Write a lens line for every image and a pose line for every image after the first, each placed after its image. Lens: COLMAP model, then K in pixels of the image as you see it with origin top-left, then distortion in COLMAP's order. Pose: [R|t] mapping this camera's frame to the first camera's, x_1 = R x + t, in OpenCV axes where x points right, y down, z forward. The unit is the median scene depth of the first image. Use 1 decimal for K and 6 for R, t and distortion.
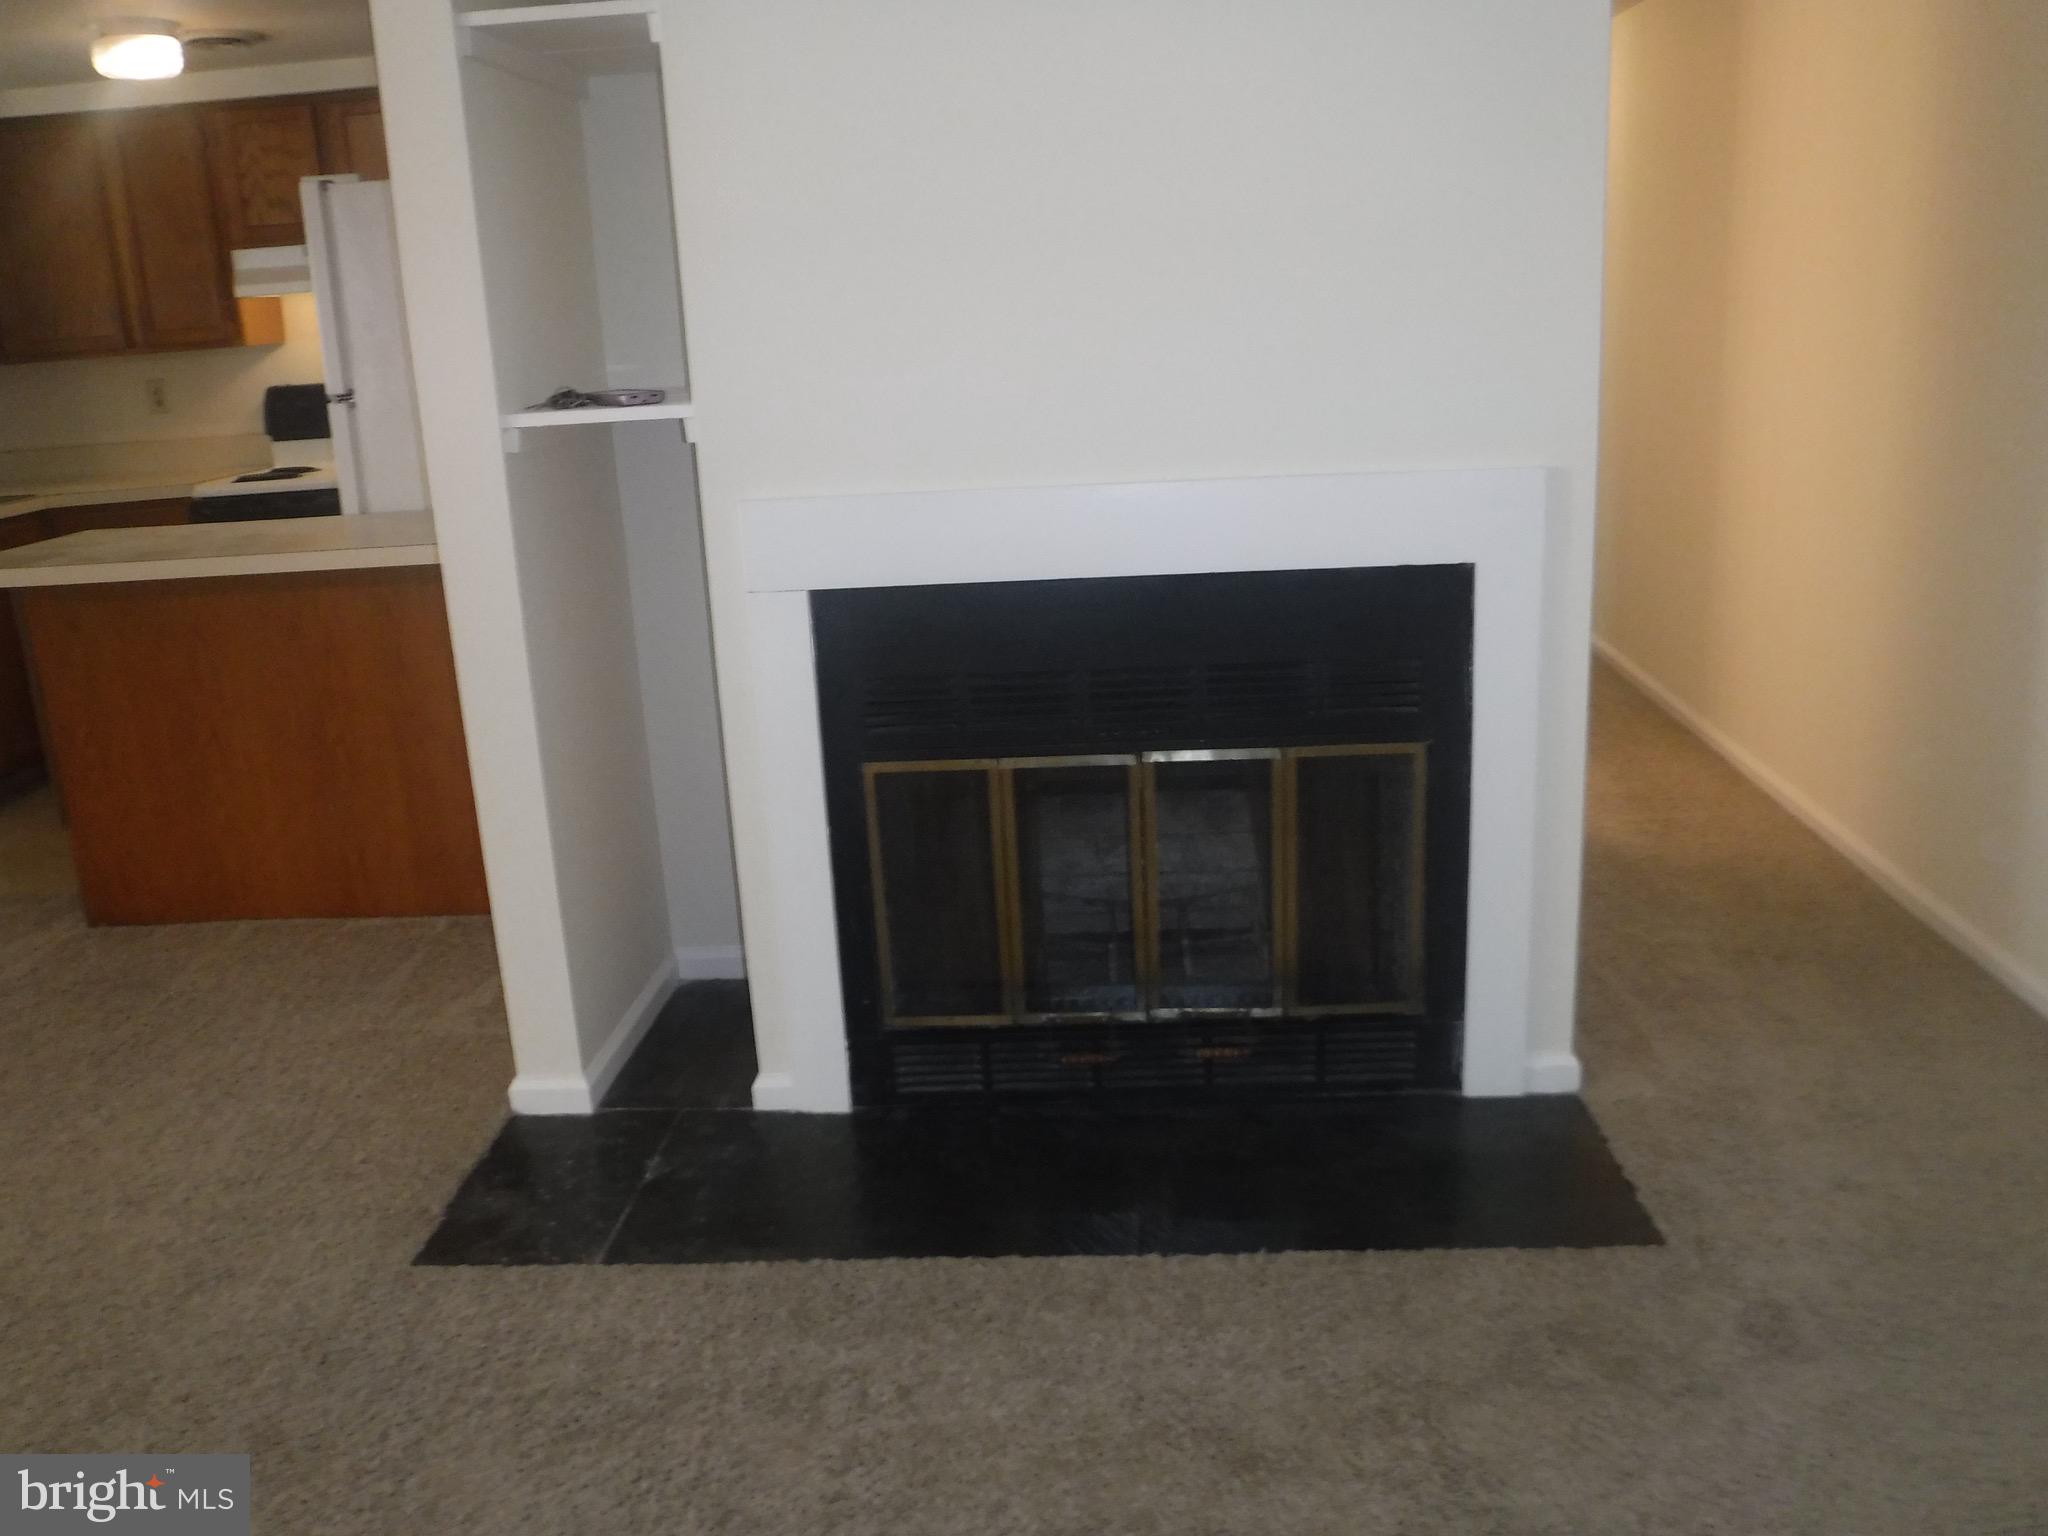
lens RADIAL K [[1725.2, 0, 1026.8], [0, 1725.2, 765.9], [0, 0, 1]] dist [-0.063572, 0.036190]
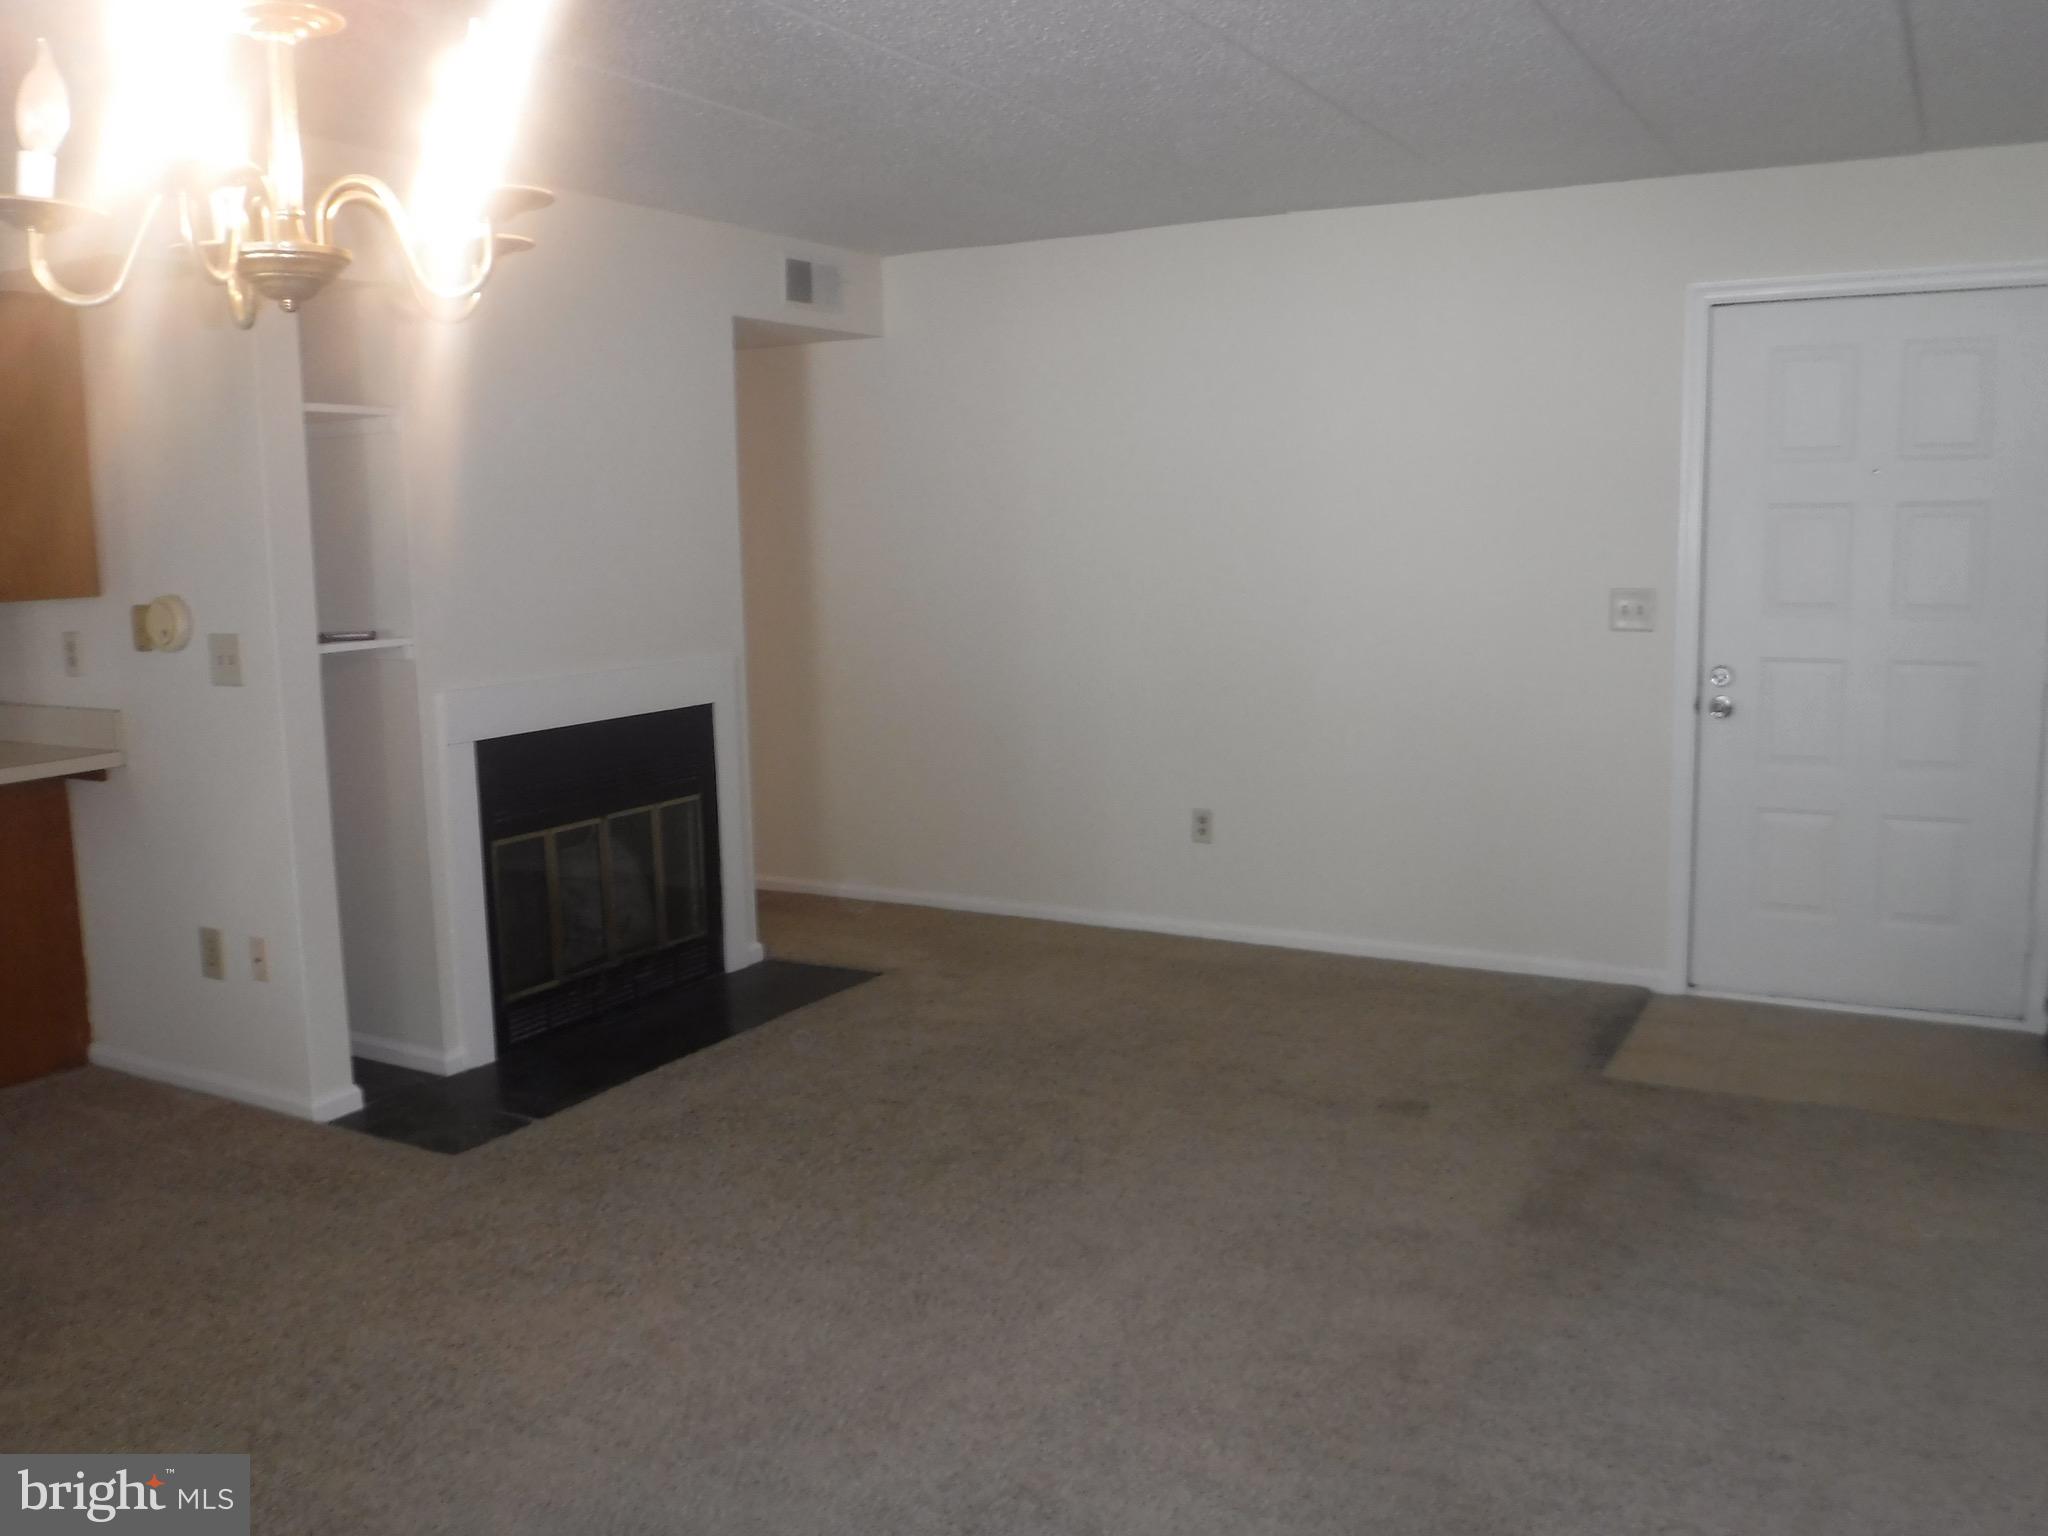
lens RADIAL K [[1725.2, 0, 1024.1], [0, 1725.2, 769.0], [0, 0, 1]] dist [-0.063572, 0.036190]
pose [[0.440928, -0.088731, 0.893146, -1.399804], [0.248229, 0.968343, -0.026344, 0.106258], [-0.862534, 0.233320, 0.448995, -0.245918]]
